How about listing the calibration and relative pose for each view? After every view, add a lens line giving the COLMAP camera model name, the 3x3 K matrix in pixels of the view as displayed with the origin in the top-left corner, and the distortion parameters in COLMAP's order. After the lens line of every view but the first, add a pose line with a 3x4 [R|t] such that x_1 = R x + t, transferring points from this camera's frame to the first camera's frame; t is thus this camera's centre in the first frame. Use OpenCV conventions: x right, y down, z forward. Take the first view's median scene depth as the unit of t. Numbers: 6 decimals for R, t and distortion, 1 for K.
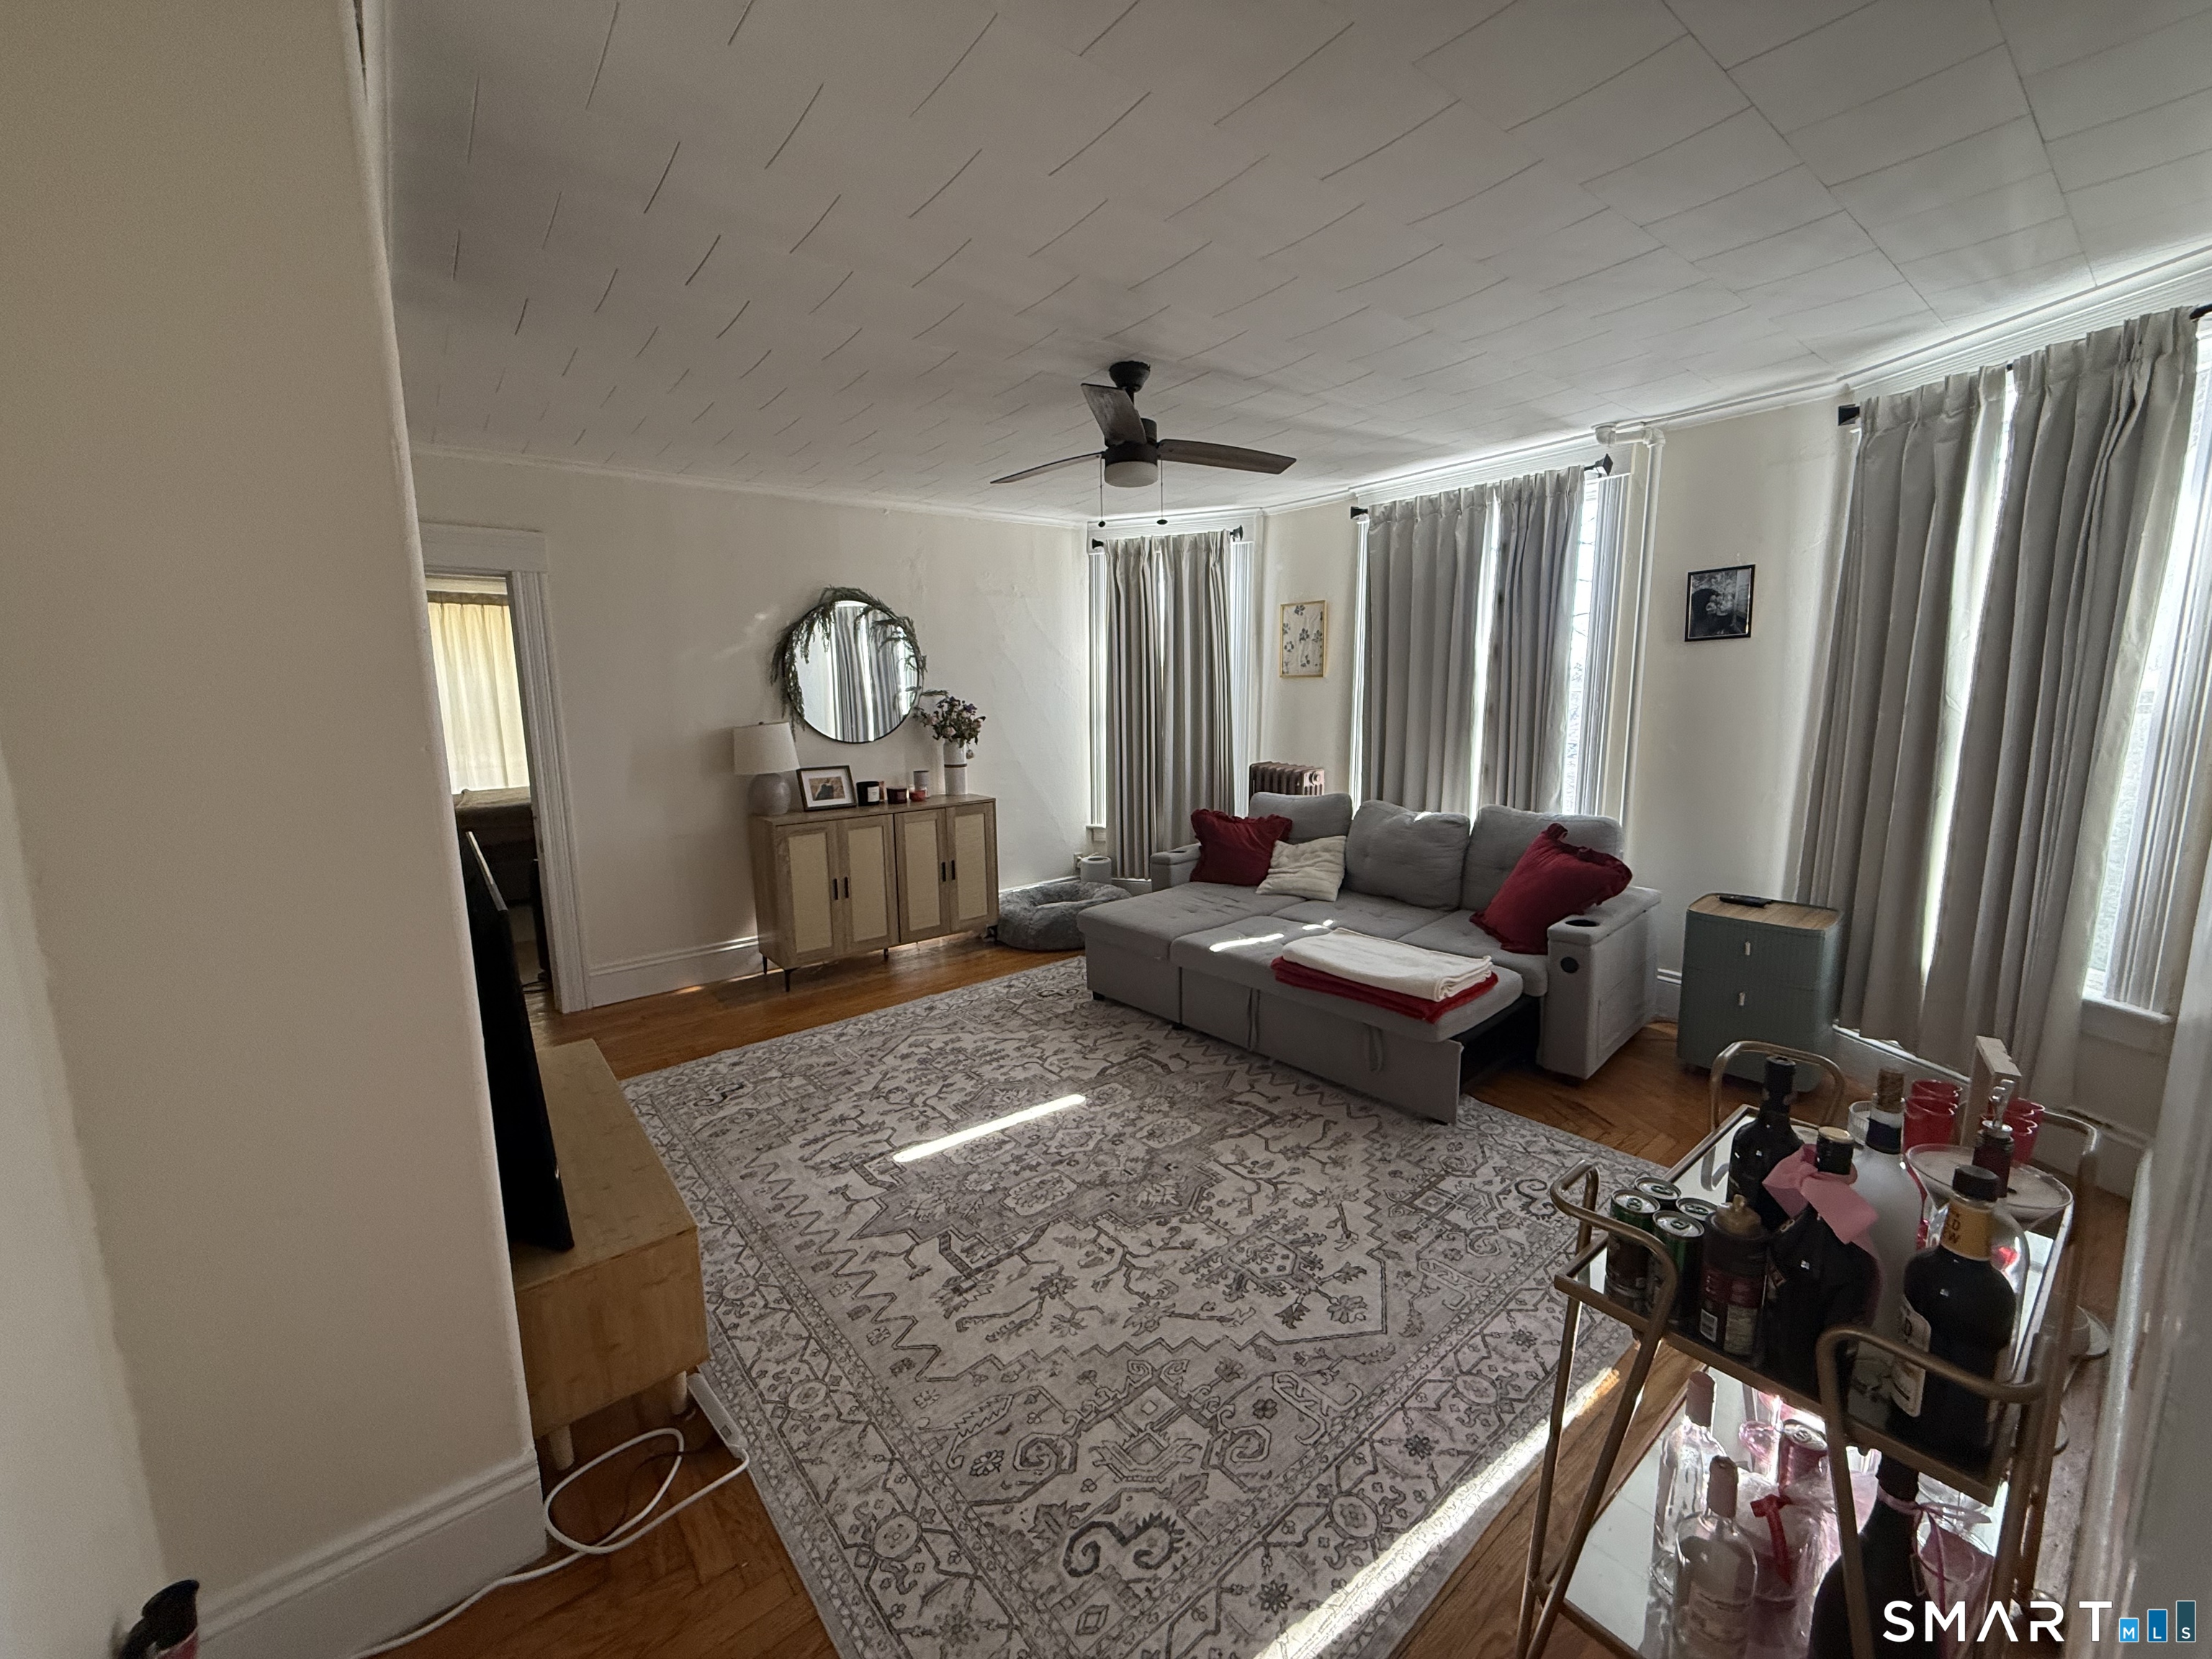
lens RADIAL K [[880.6, 0, 1103.3], [0, 880.6, 832.5], [0, 0, 1]] dist [-0.000853, -0.000020]
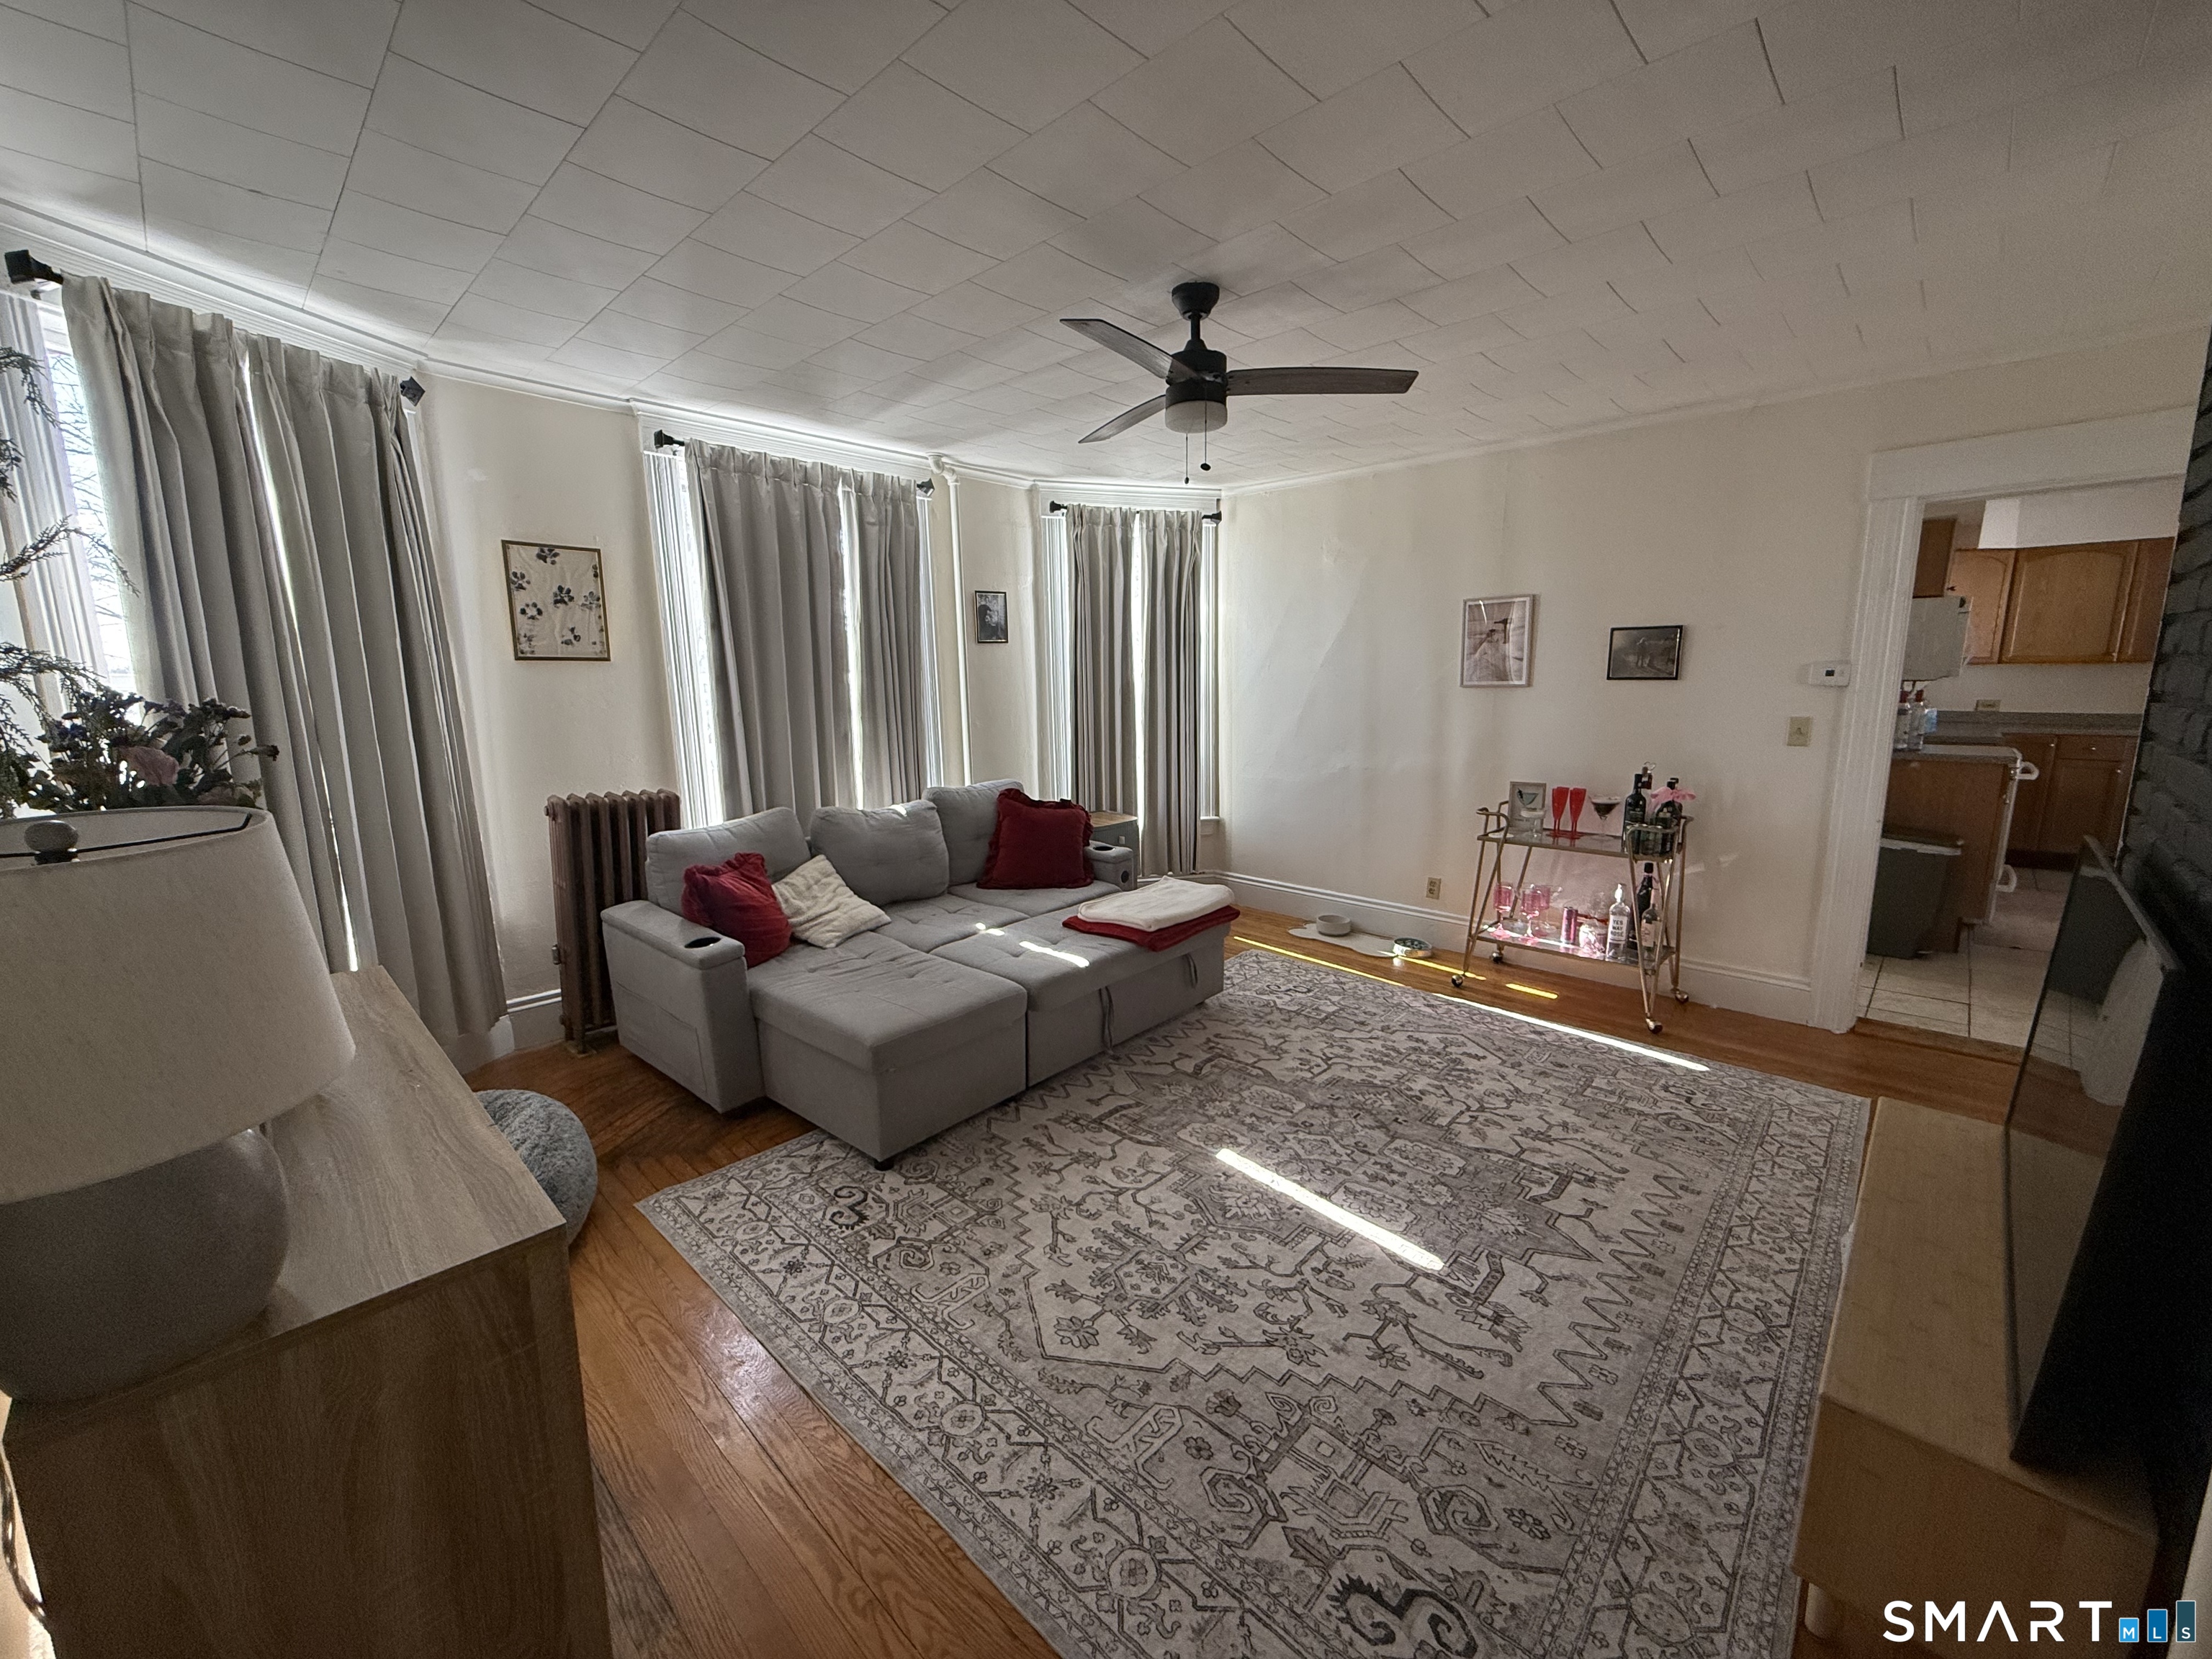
lens RADIAL K [[880.6, 0, 1106.5], [0, 880.6, 822.7], [0, 0, 1]] dist [-0.000853, -0.000020]
pose [[-0.134682, -0.144518, 0.980293, -0.857321], [0.171582, 0.970961, 0.166716, -0.176336], [-0.975920, 0.190654, -0.105974, 1.239168]]
